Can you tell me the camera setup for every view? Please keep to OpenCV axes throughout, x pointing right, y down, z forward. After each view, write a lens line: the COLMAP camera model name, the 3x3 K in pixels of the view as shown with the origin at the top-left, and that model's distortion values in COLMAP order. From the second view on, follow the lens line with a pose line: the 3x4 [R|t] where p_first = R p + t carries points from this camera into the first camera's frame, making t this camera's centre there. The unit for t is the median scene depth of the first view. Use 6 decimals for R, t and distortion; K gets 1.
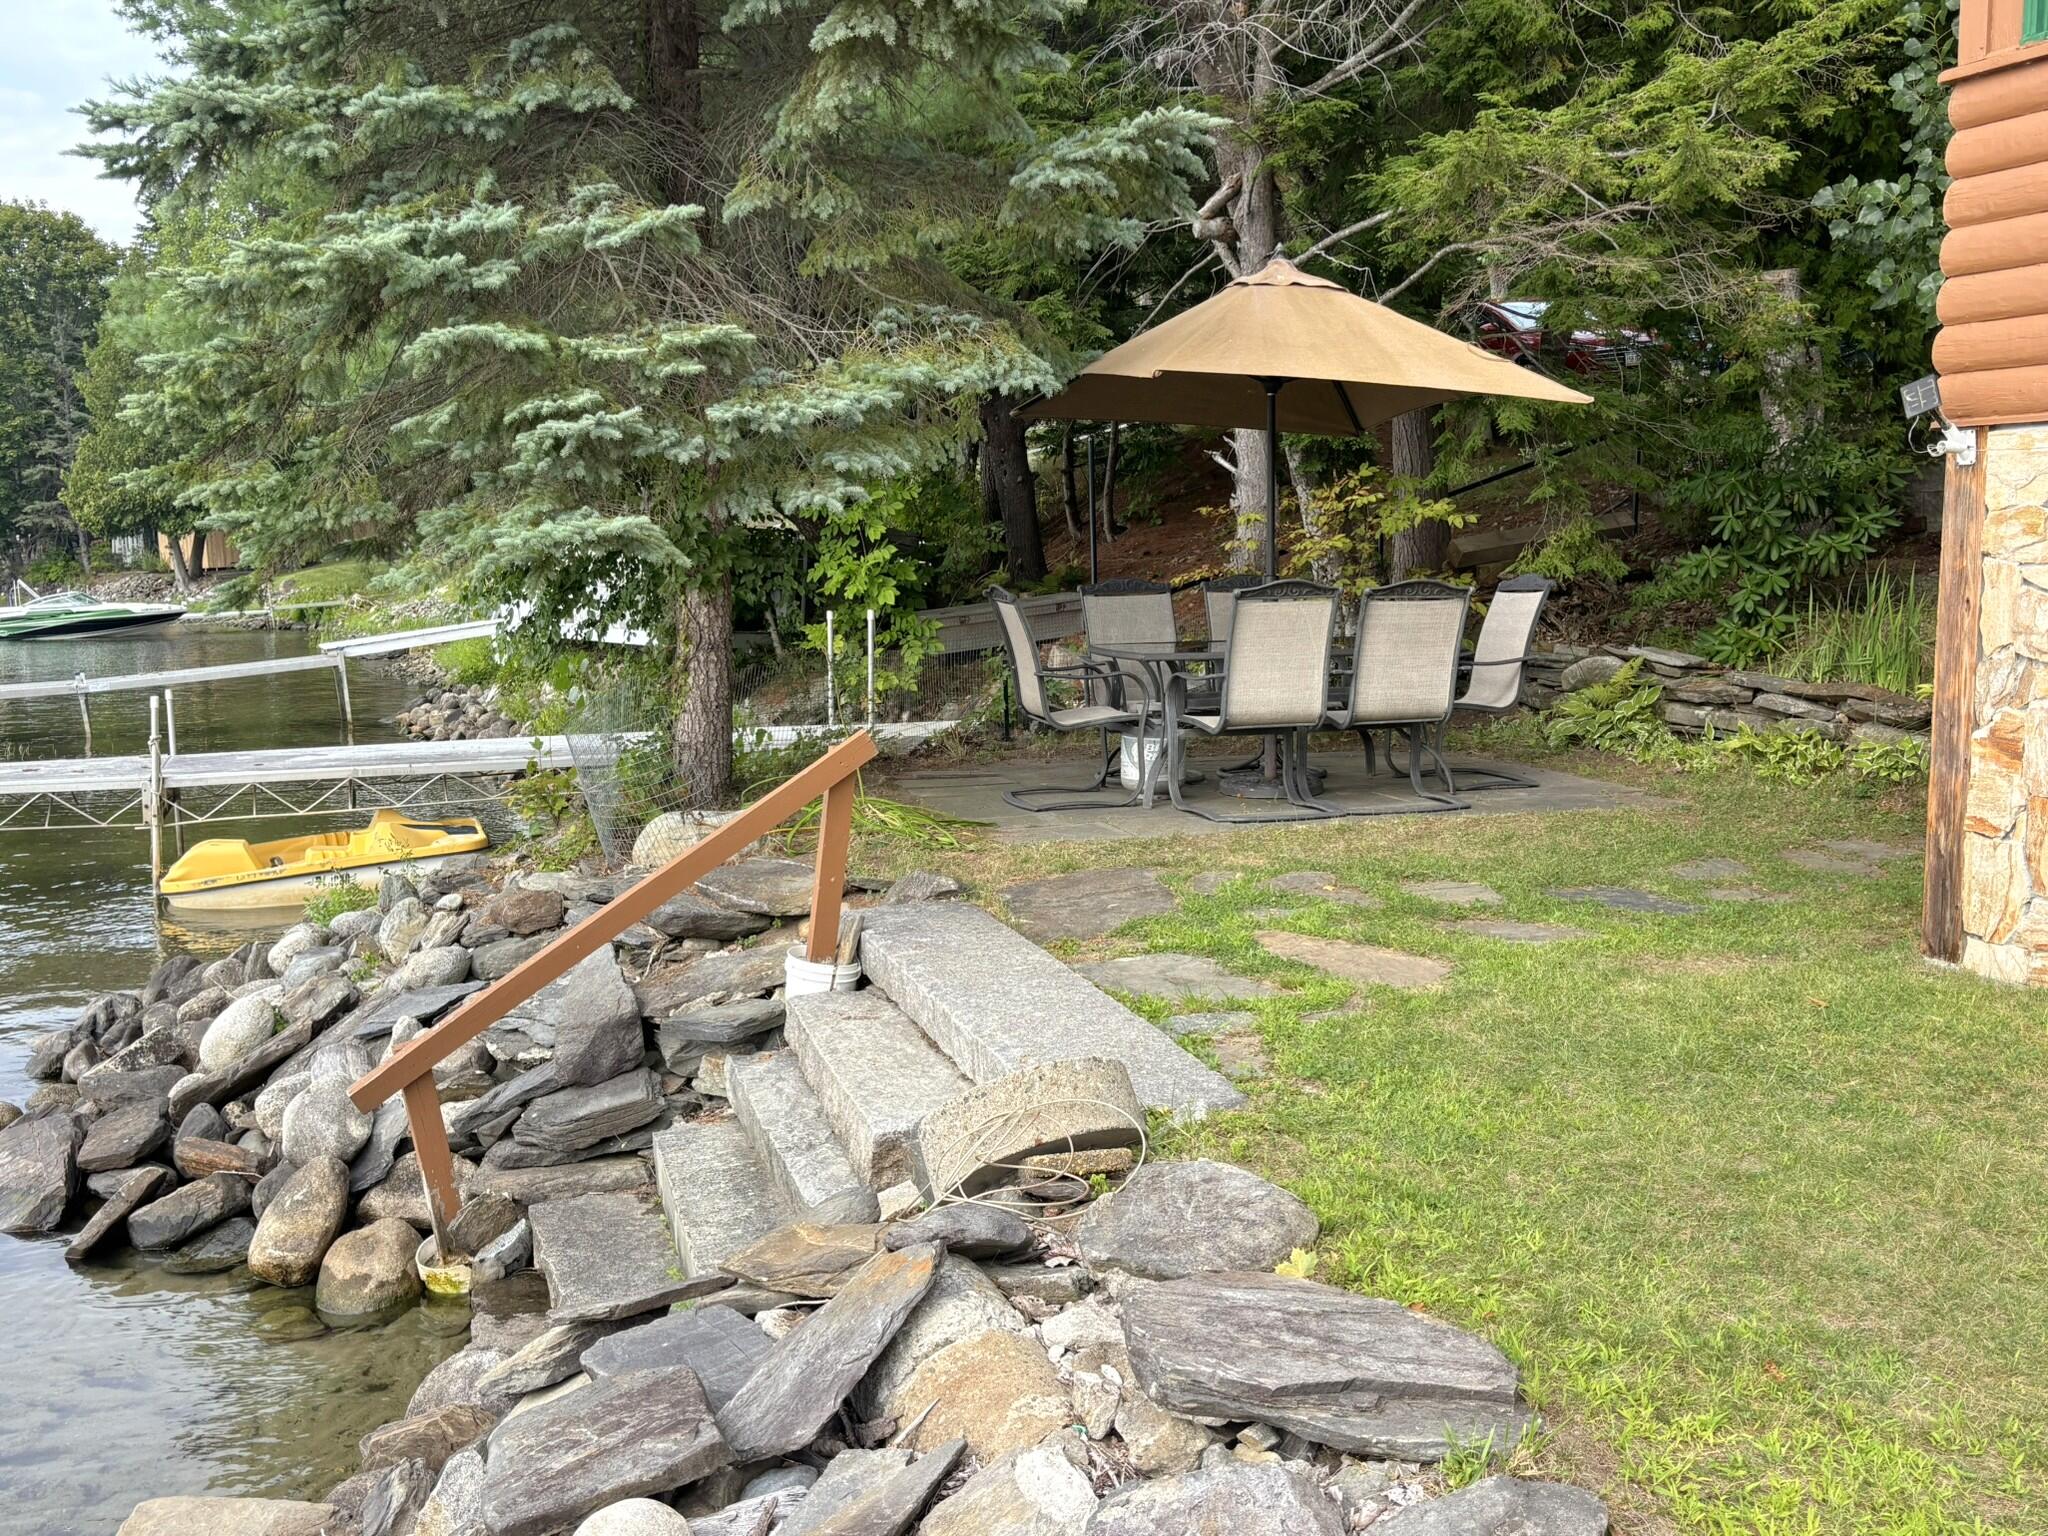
lens RADIAL K [[1881.9, 0, 1007.9], [0, 1881.9, 791.1], [0, 0, 1]] dist [0.013188, 0.003674]
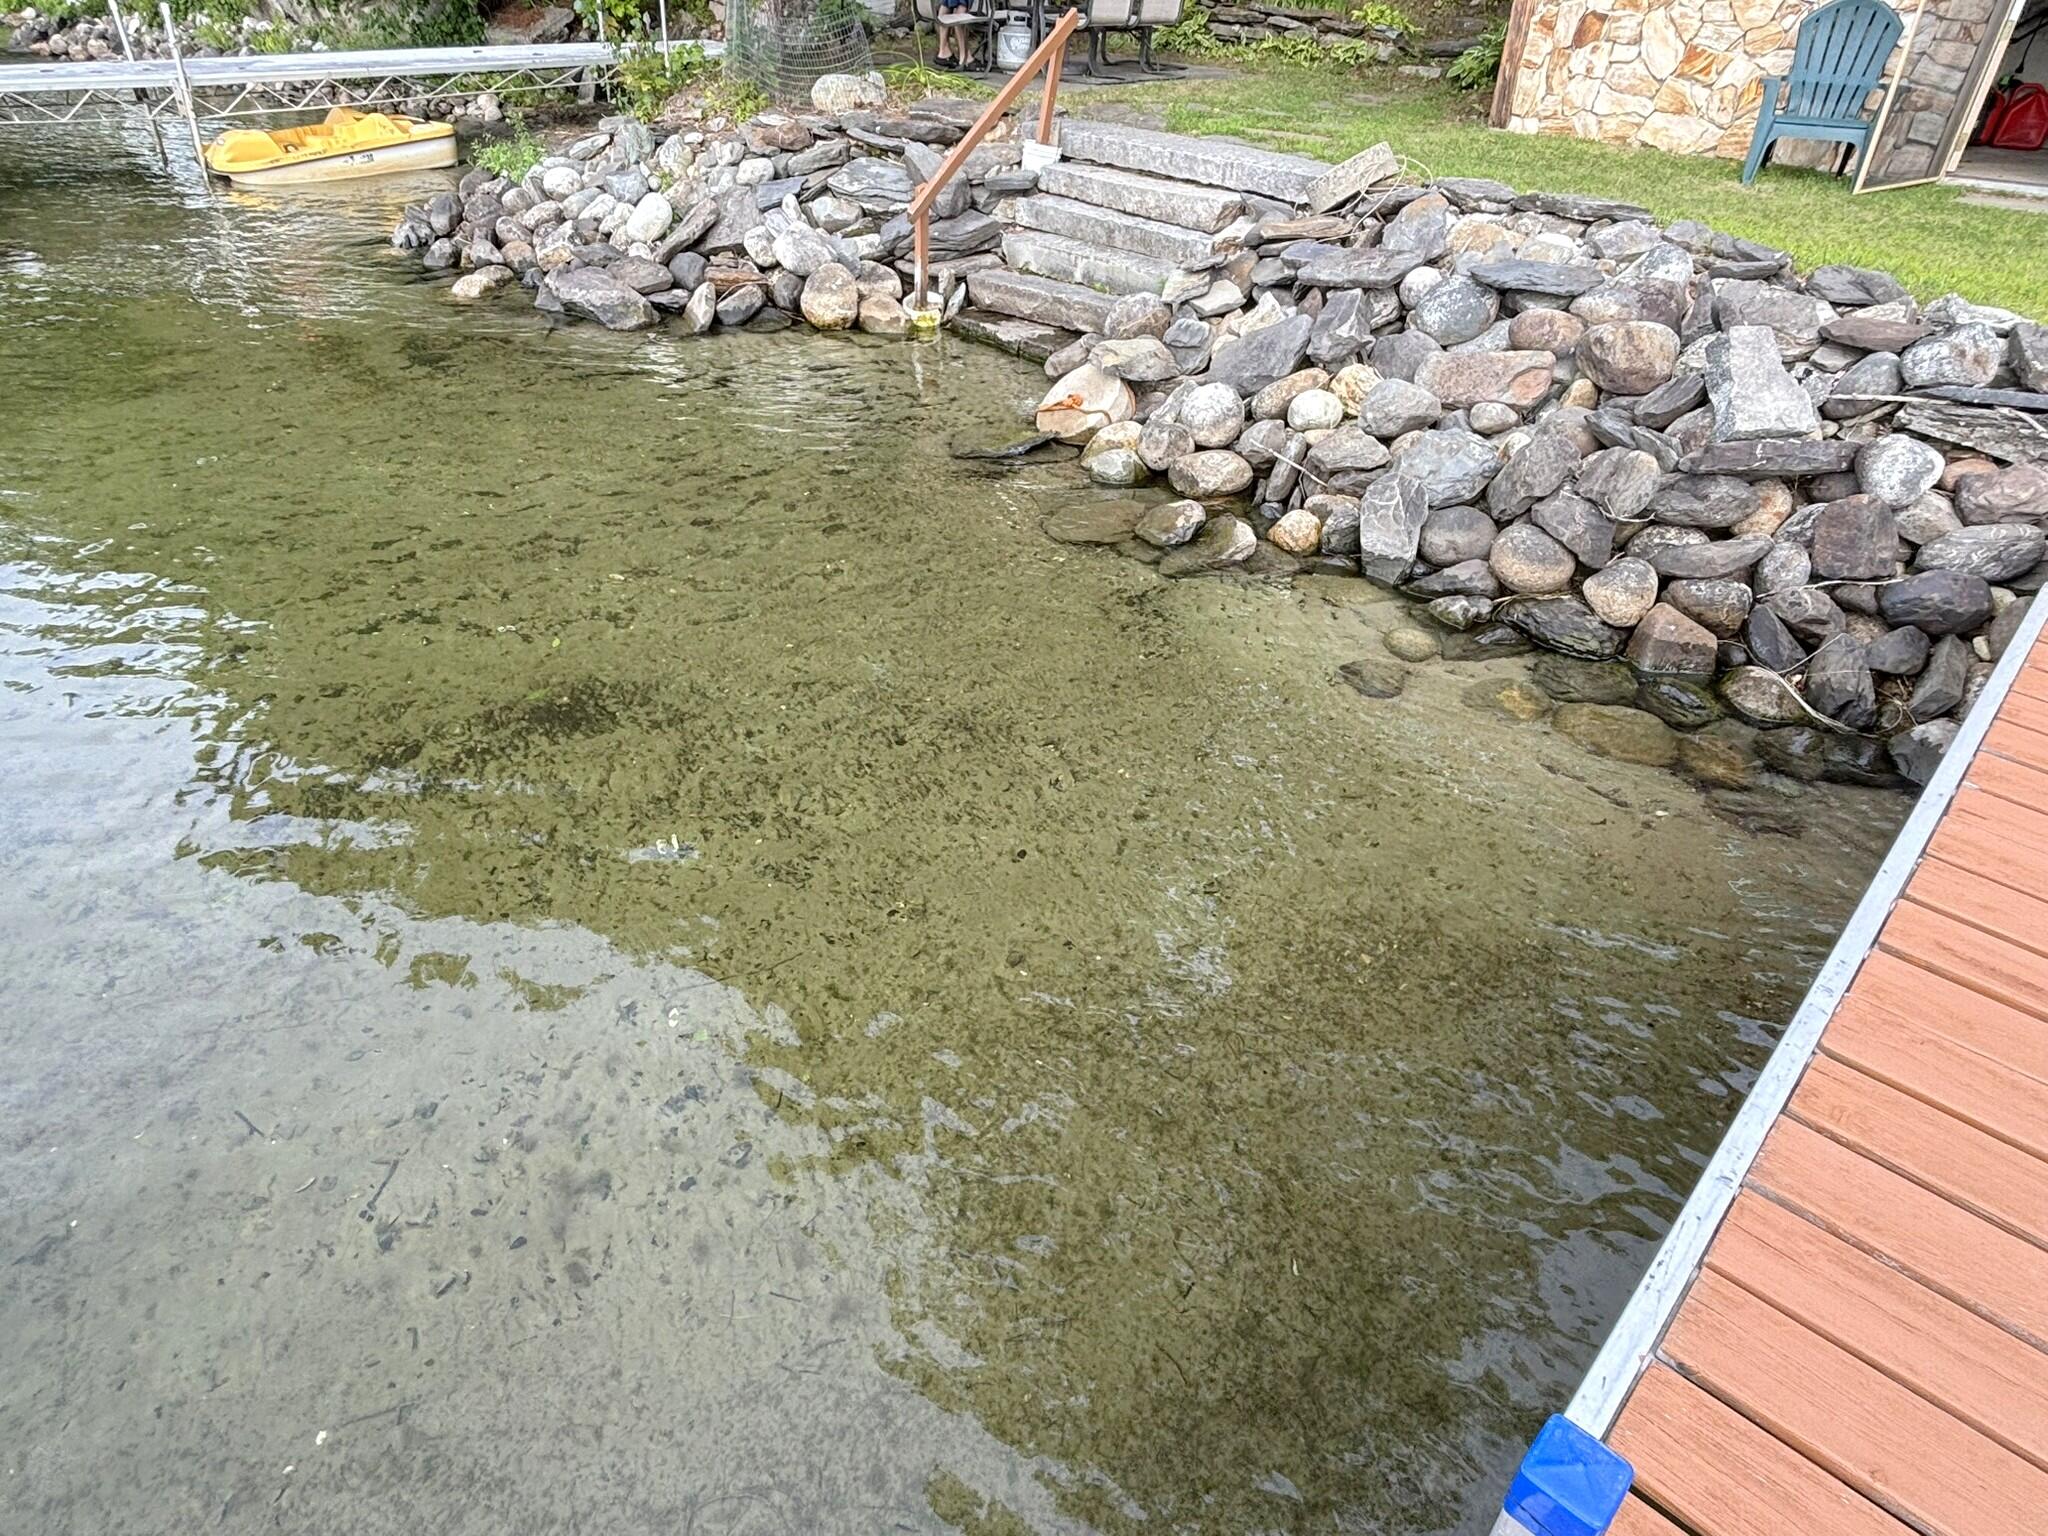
lens RADIAL K [[1214.1, 0, 1024.0], [0, 1214.1, 768.0], [0, 0, 1]] dist [0.020540, -0.031092]
pose [[0.890134, -0.223339, 0.397216, -0.542602], [0.015599, 0.886088, 0.463255, 0.053245], [-0.455431, -0.406163, 0.792221, -0.186469]]
